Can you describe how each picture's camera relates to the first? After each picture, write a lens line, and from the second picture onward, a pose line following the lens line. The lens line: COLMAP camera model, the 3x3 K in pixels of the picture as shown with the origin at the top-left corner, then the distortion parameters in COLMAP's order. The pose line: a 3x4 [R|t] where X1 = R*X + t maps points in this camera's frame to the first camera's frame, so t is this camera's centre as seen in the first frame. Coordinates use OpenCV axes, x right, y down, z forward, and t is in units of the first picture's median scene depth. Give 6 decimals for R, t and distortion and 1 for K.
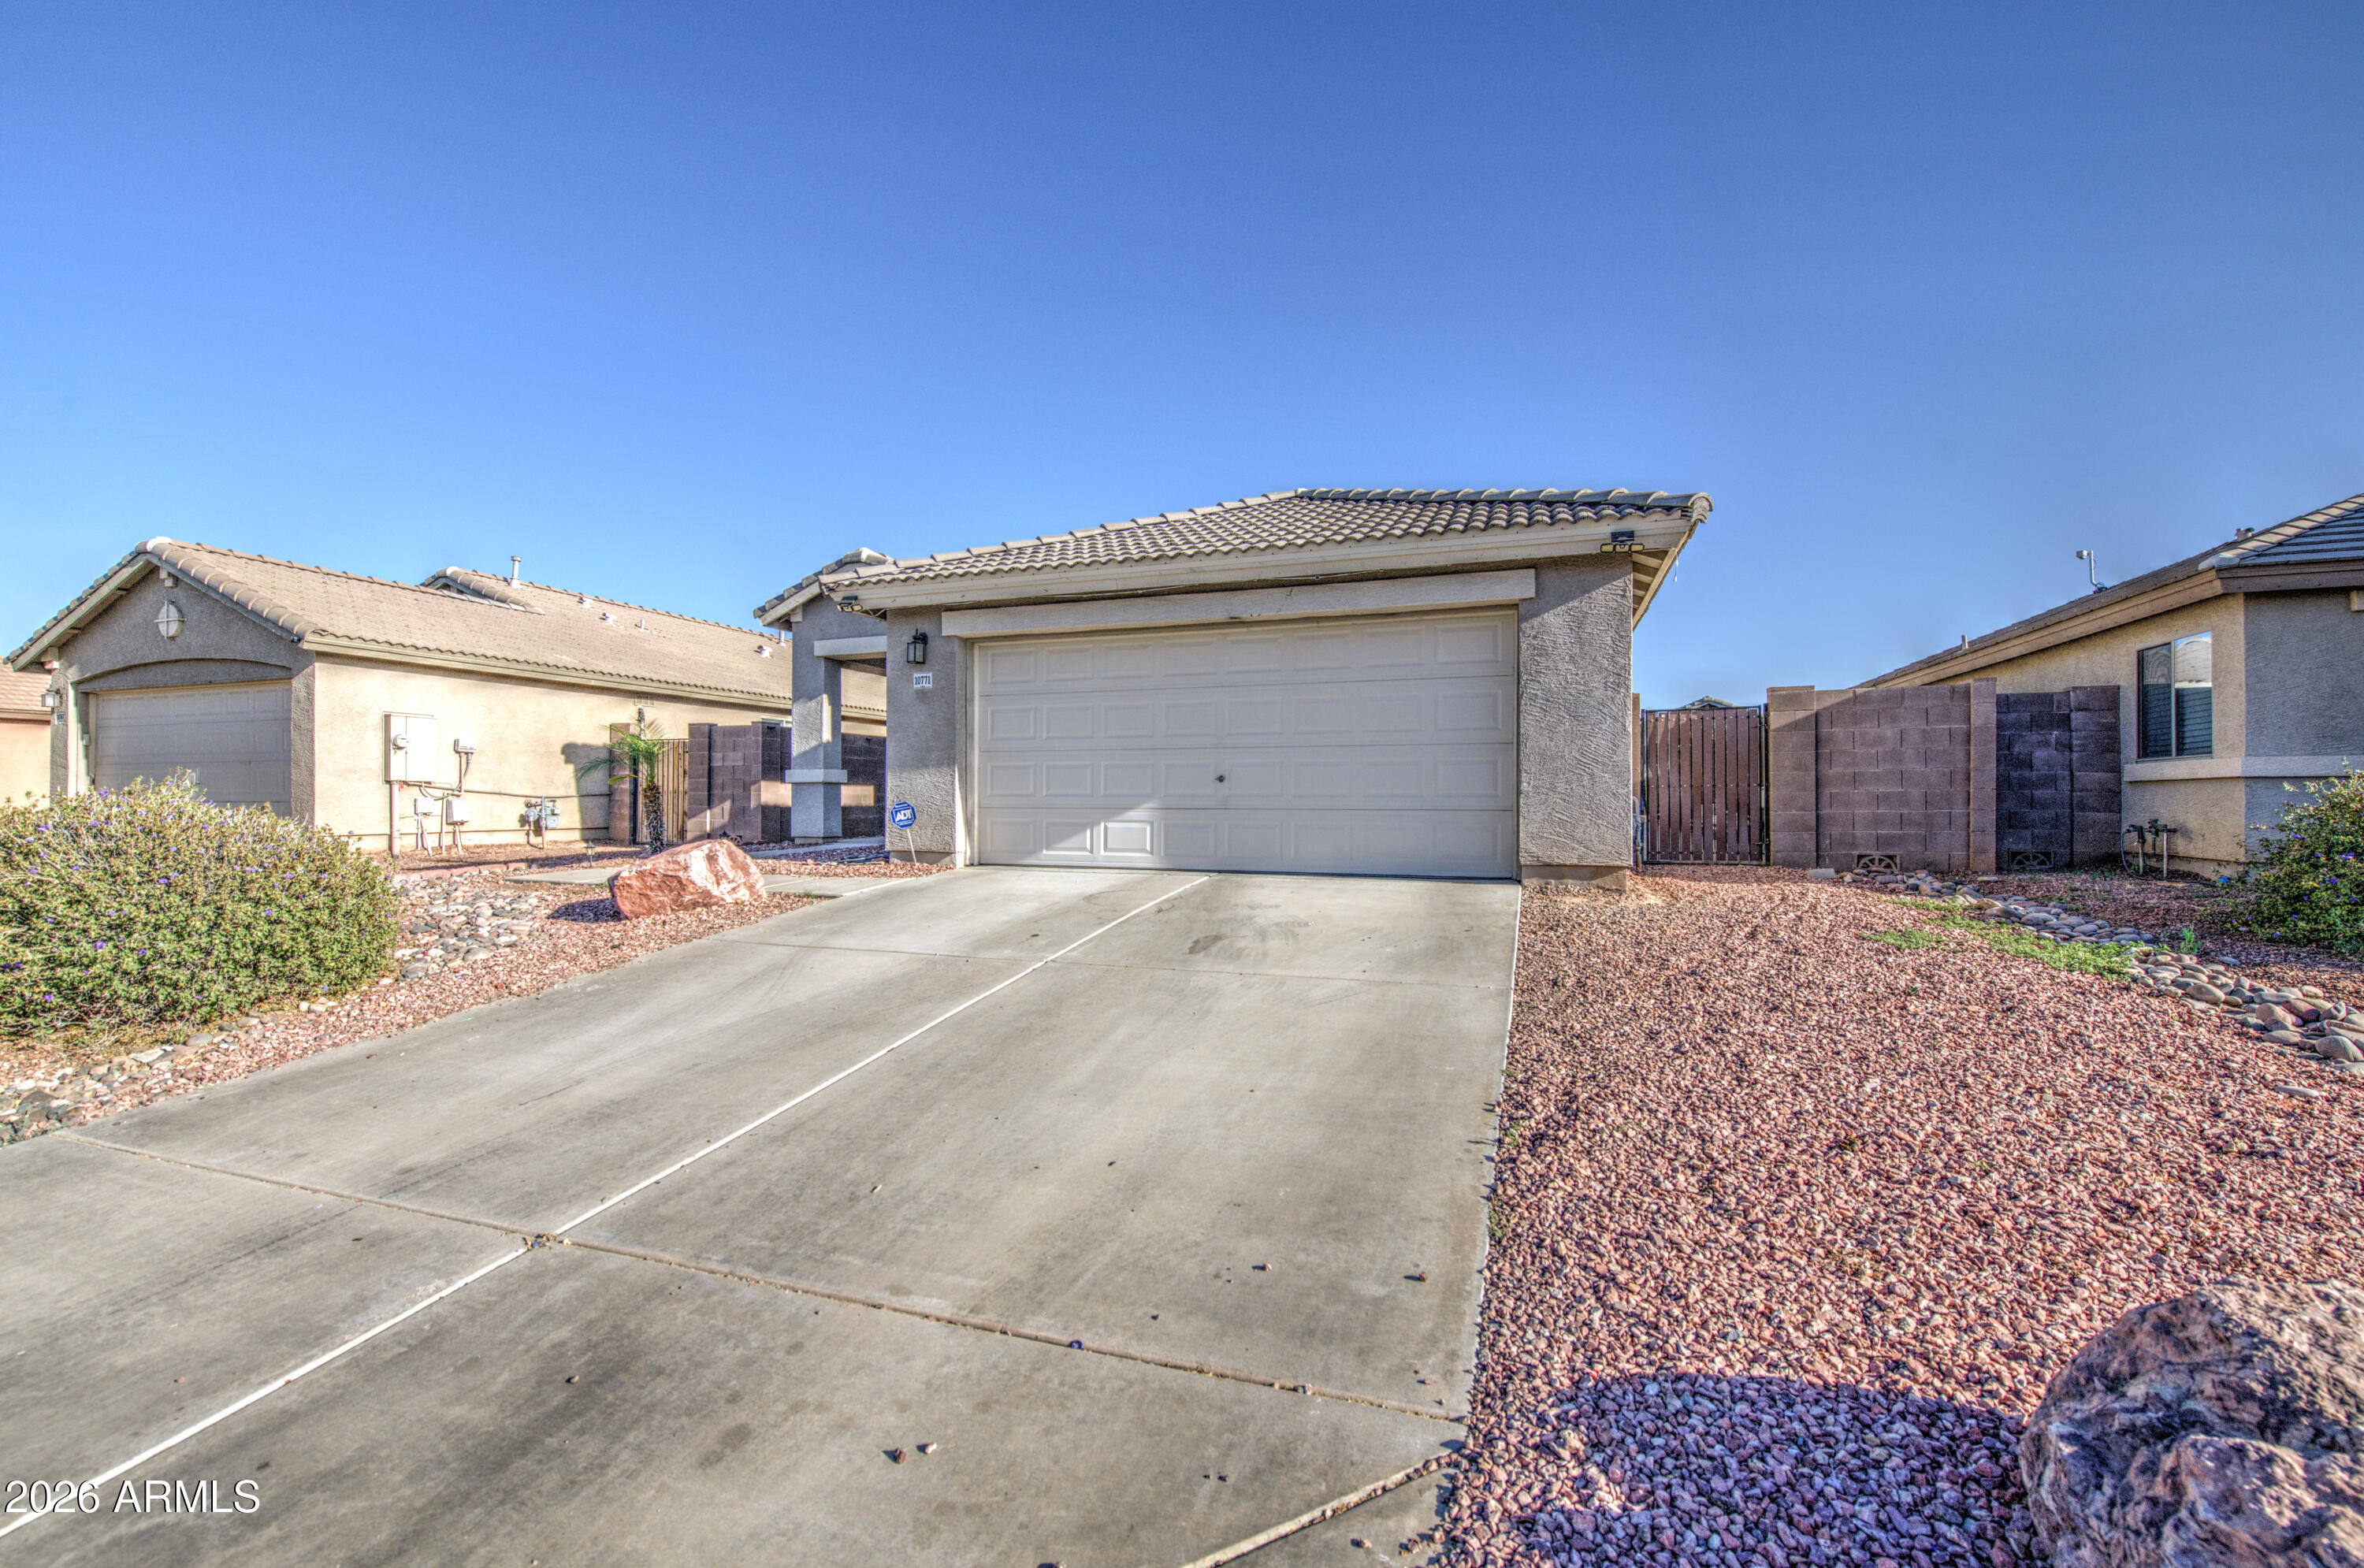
lens RADIAL K [[965.4, 0, 1187.9], [0, 965.4, 795.4], [0, 0, 1]] dist [0.001009, -0.000070]
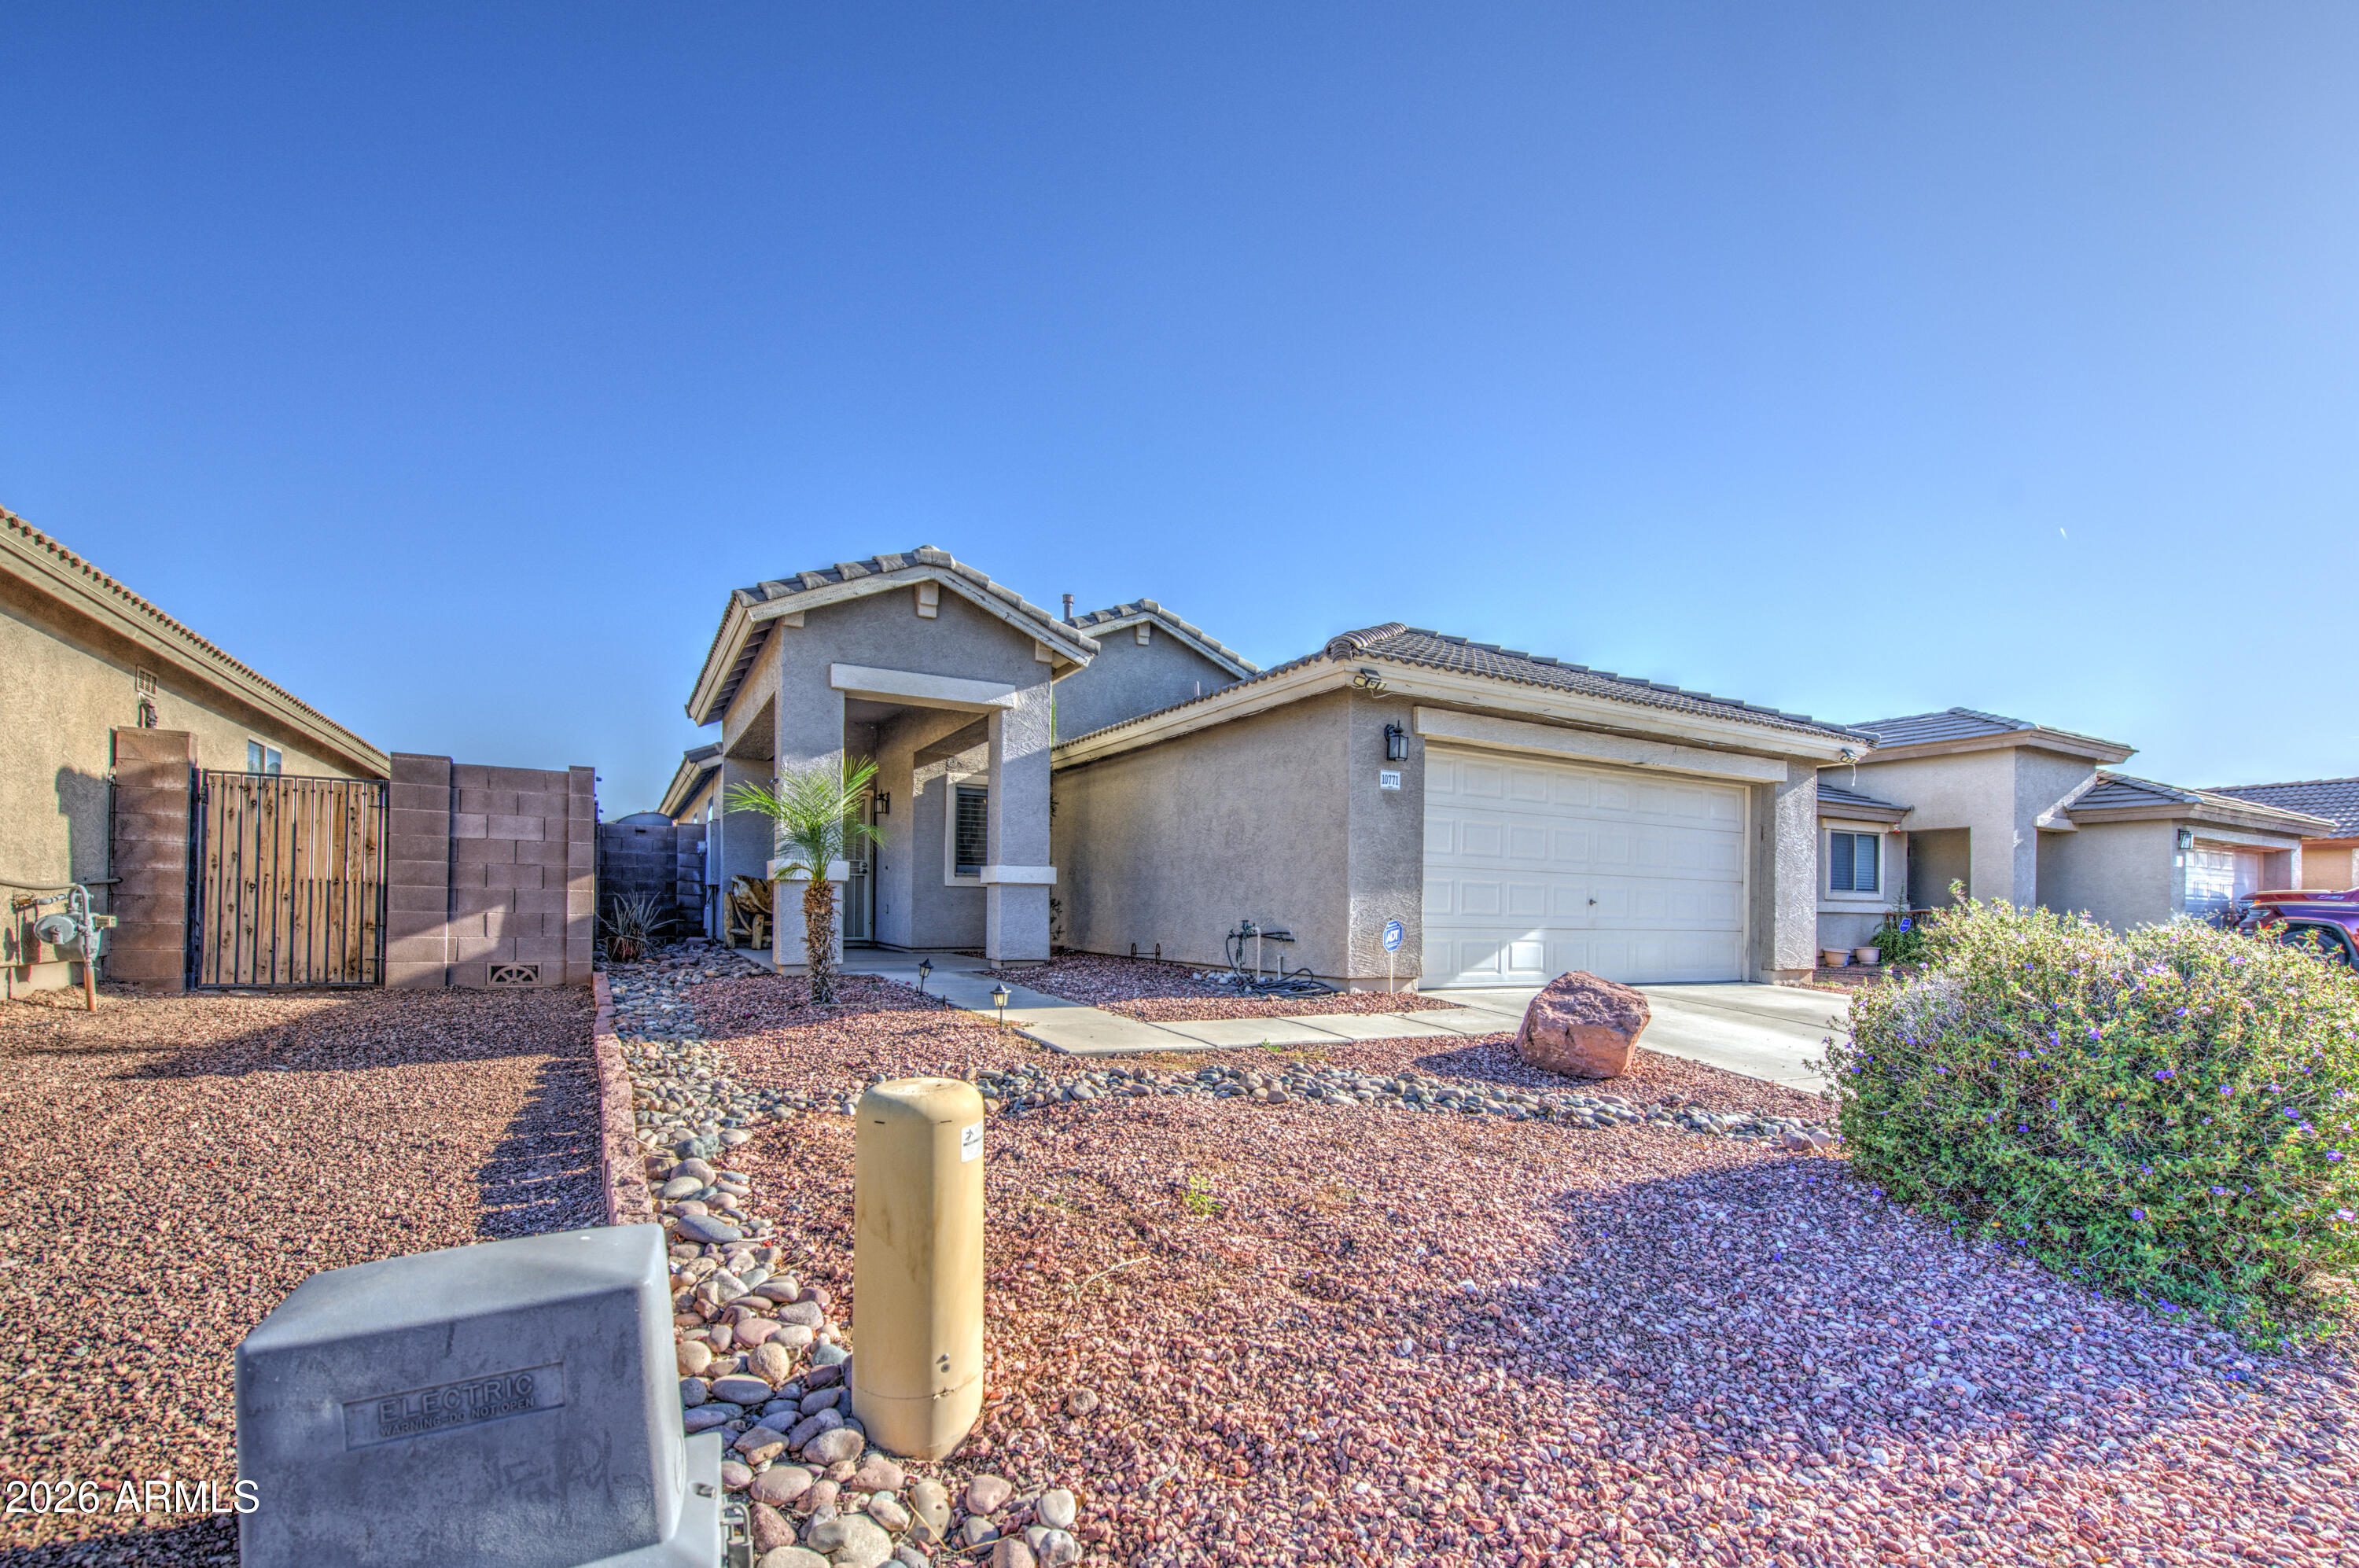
lens RADIAL K [[1035.8, 0, 1179.4], [0, 1035.8, 884.9], [0, 0, 1]] dist [-0.000879, -0.006054]
pose [[0.661194, 0.030465, 0.749596, -0.994781], [-0.021978, 0.999533, -0.021236, -0.001333], [-0.749893, -0.002434, 0.661555, 0.481979]]
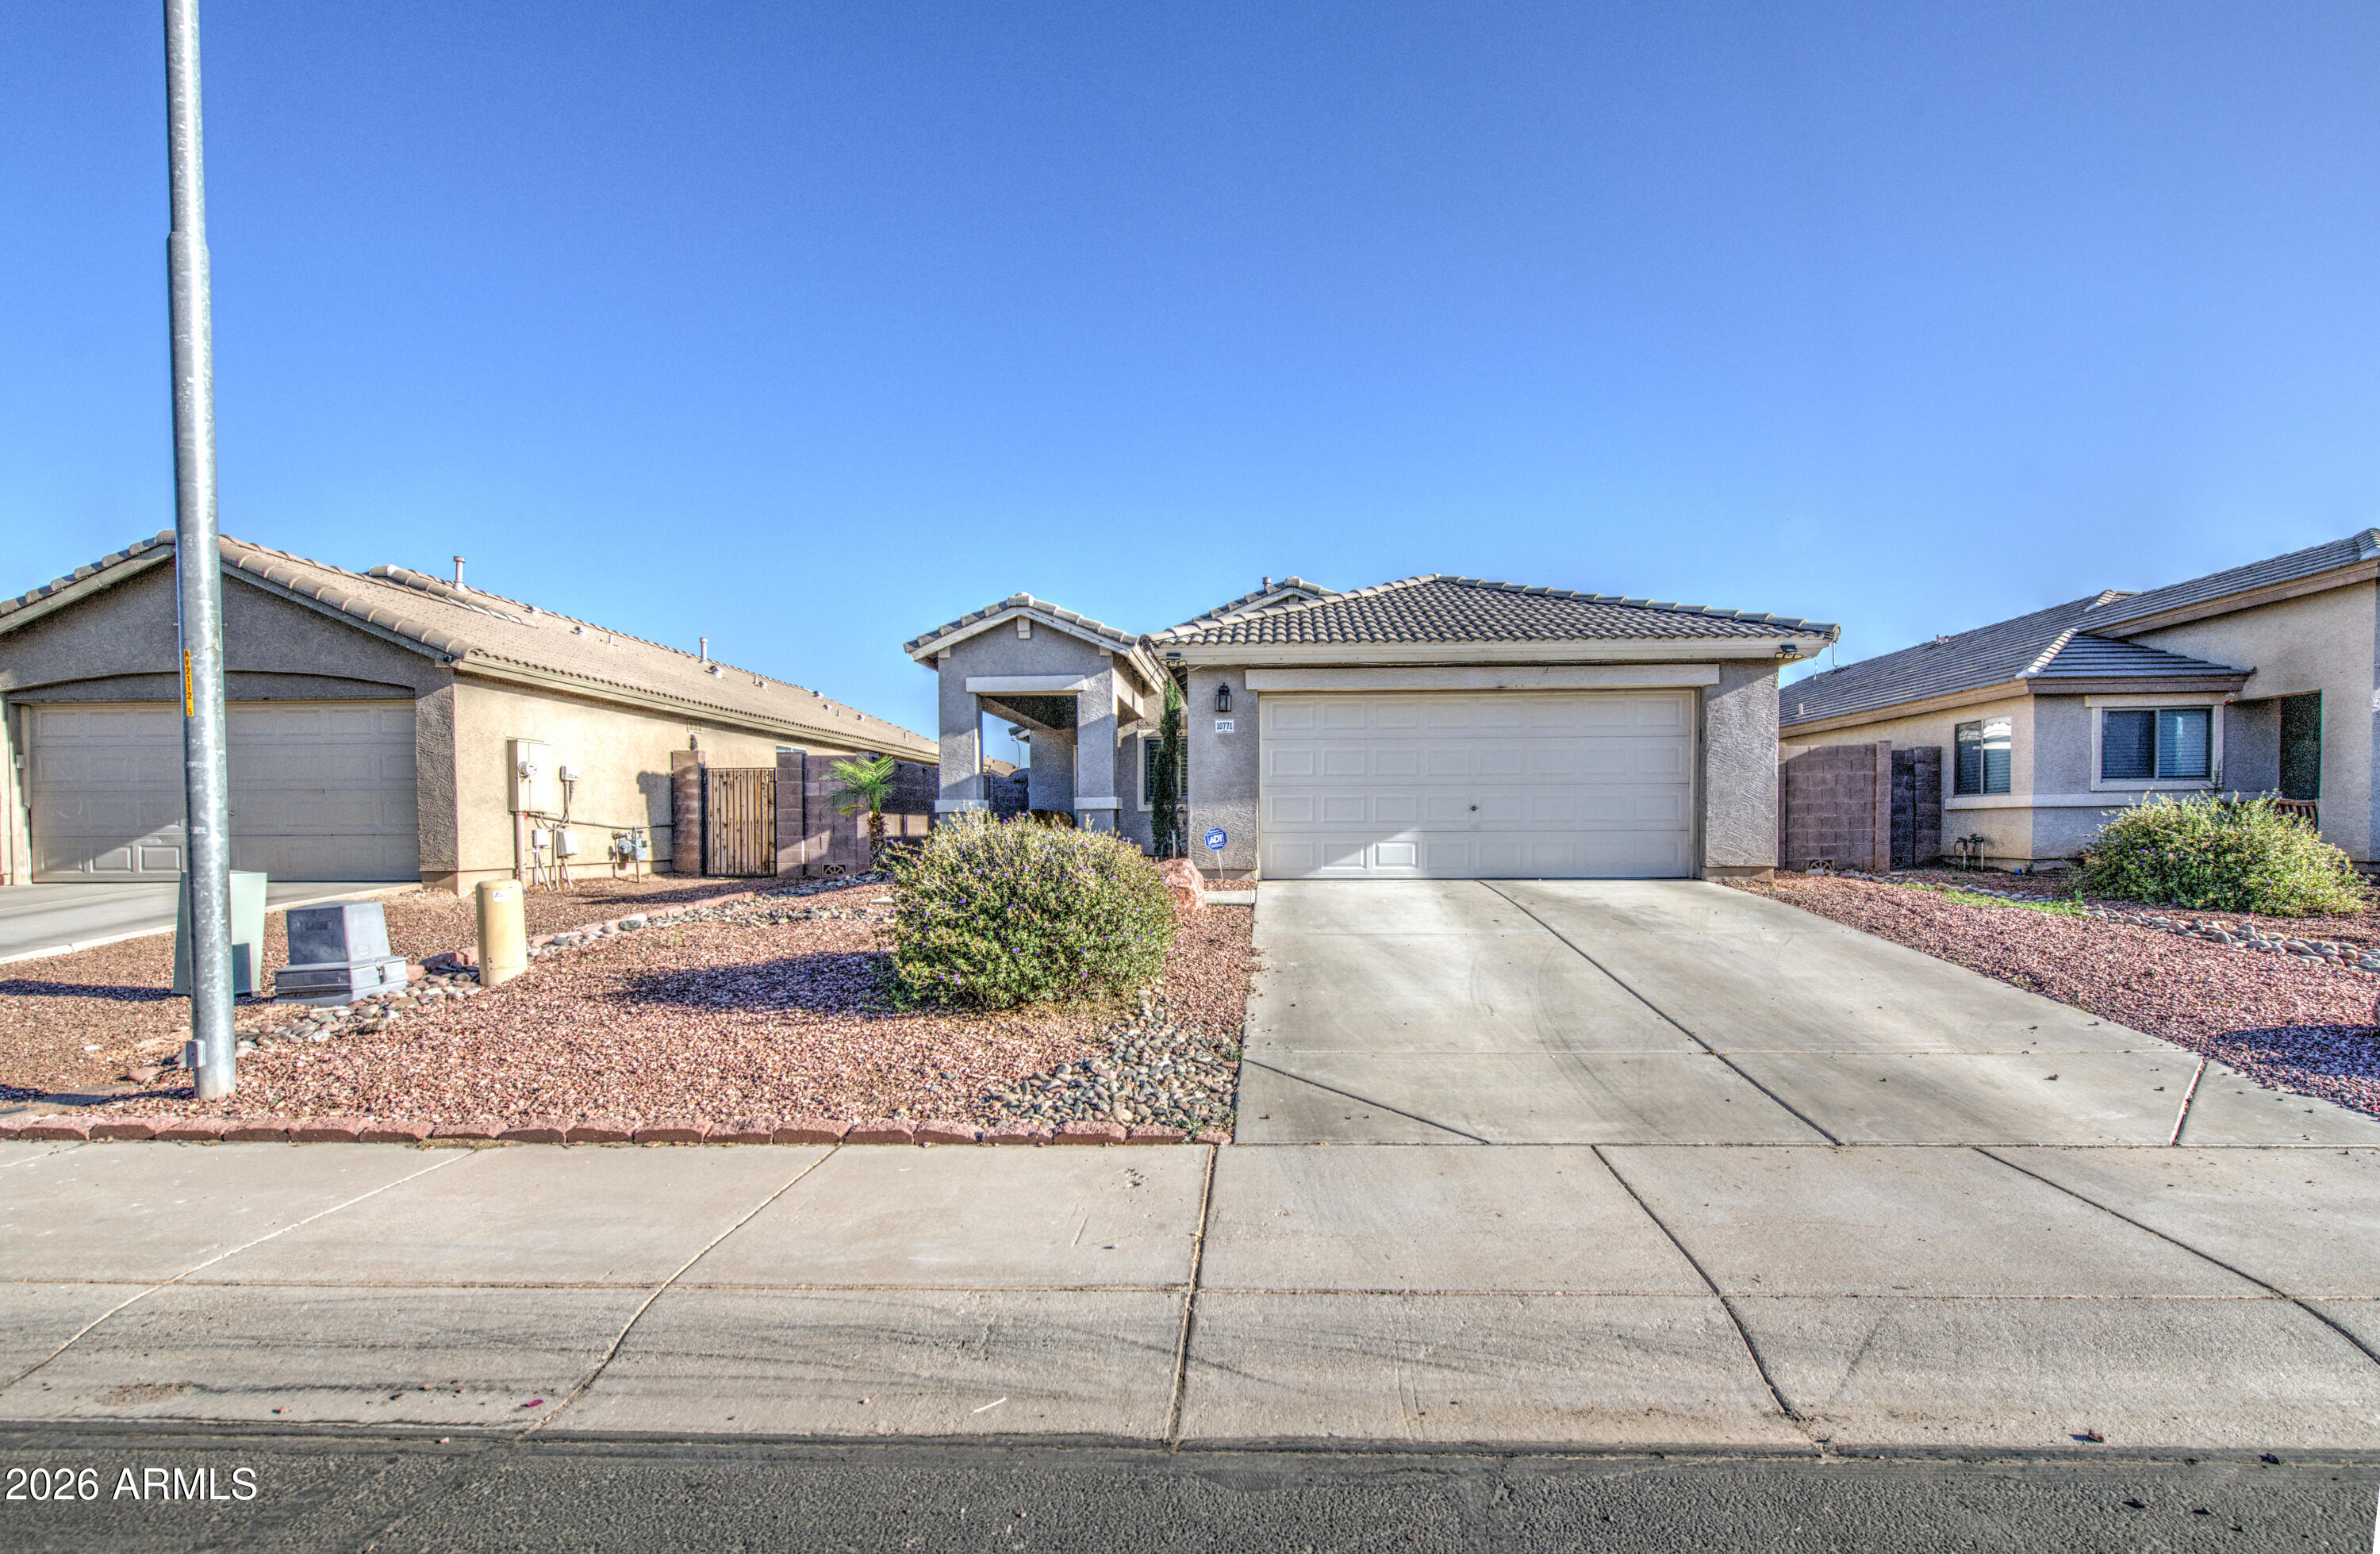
lens RADIAL K [[982.5, 0, 1224.7], [0, 982.5, 857.2], [0, 0, 1]] dist [0.001175, 0.000002]
pose [[0.953916, -0.015736, 0.299661, -0.583891], [0.005759, 0.999400, 0.034148, 0.001131], [-0.300019, -0.030848, 0.953434, -0.145278]]
